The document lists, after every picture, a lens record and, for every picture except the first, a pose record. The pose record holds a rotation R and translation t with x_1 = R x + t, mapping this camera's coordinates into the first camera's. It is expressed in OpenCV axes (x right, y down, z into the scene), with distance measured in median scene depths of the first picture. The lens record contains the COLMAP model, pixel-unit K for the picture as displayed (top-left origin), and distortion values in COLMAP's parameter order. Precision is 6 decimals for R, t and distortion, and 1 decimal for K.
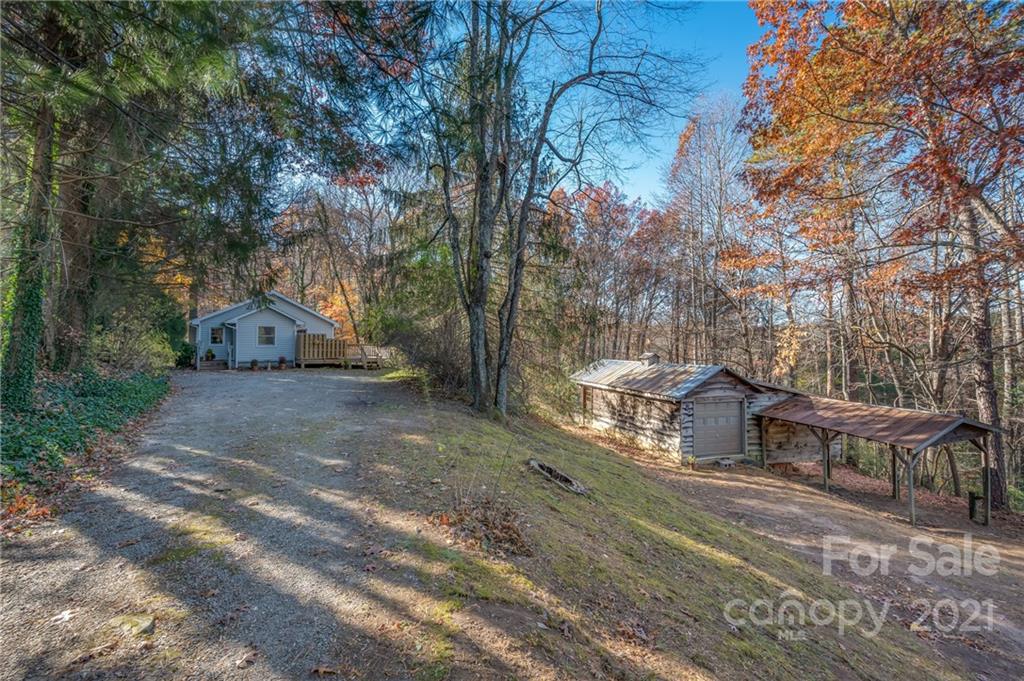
lens RADIAL K [[400.9, 0, 501.5], [0, 400.9, 332.1], [0, 0, 1]] dist [0.006621, -0.000476]
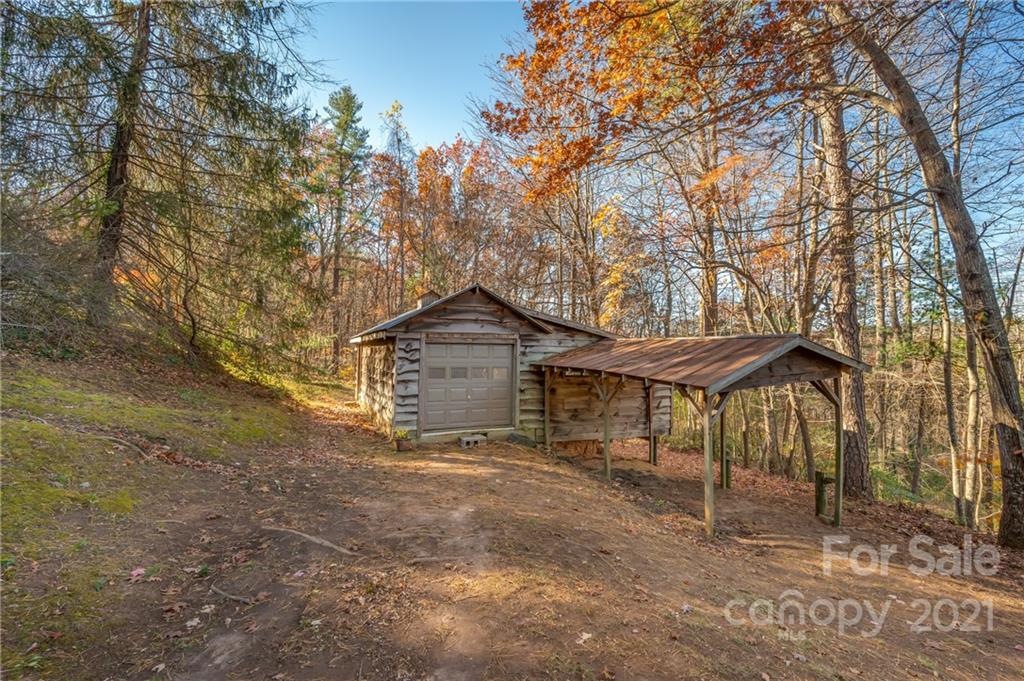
lens RADIAL K [[400.9, 0, 495.6], [0, 400.9, 340.4], [0, 0, 1]] dist [0.006621, -0.000476]
pose [[0.991567, 0.011899, 0.129050, 0.489210], [-0.012100, 0.999927, 0.000770, 0.166483], [-0.129032, -0.002325, 0.991638, 0.376349]]
